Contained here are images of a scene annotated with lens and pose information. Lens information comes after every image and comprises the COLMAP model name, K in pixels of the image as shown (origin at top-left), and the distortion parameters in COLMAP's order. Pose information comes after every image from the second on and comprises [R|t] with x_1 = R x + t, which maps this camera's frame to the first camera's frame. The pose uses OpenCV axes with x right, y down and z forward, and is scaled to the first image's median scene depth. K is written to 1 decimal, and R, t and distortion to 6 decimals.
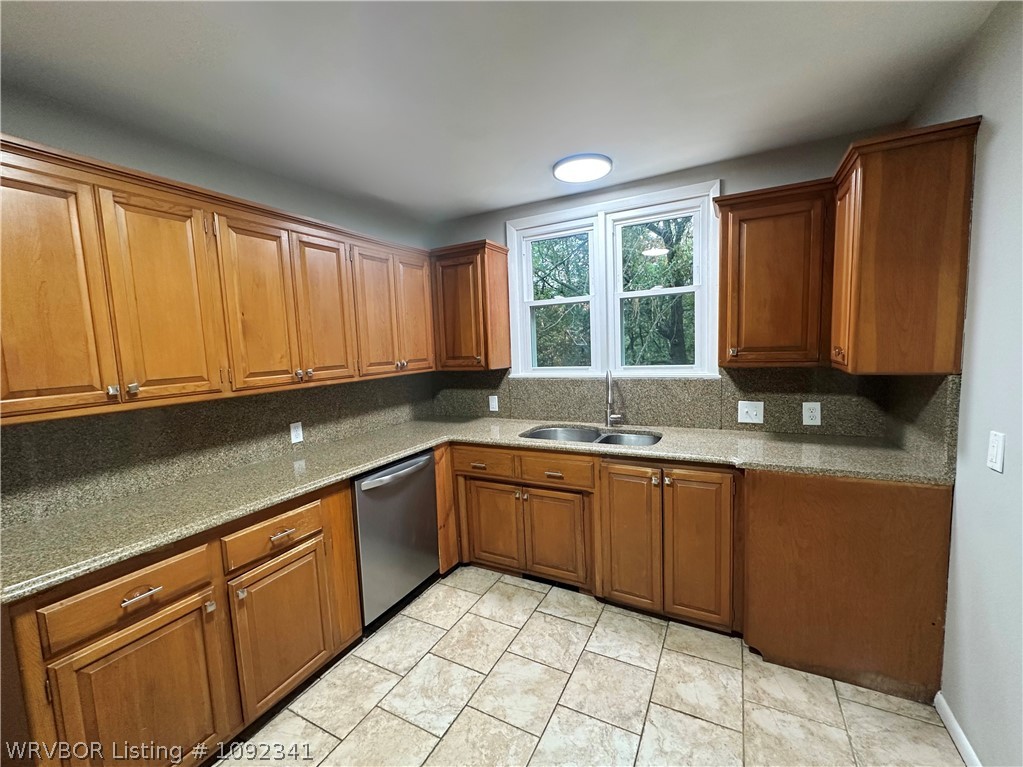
lens RADIAL K [[412.8, 0, 516.7], [0, 412.8, 383.9], [0, 0, 1]] dist [-0.000429, -0.000147]
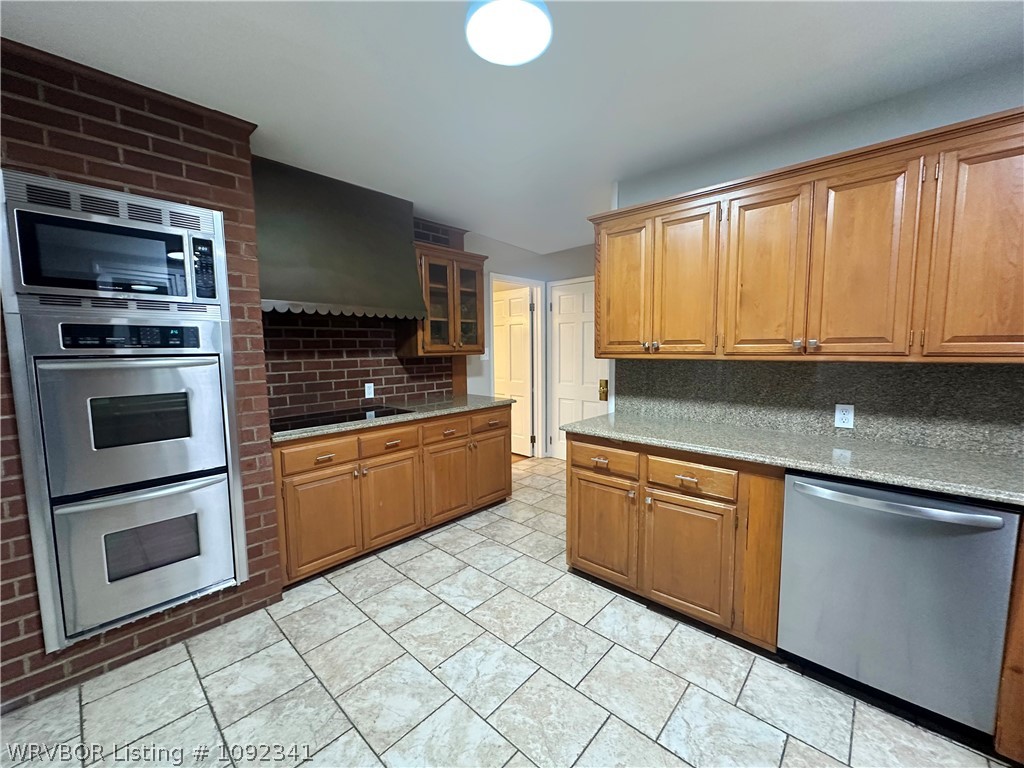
lens RADIAL K [[413.2, 0, 517.3], [0, 413.2, 384.4], [0, 0, 1]] dist [-0.000429, -0.000147]
pose [[-0.245135, 0.134344, -0.960136, 0.567358], [-0.073218, 0.984959, 0.156511, -0.038428], [0.966720, 0.108666, -0.231612, 0.703385]]
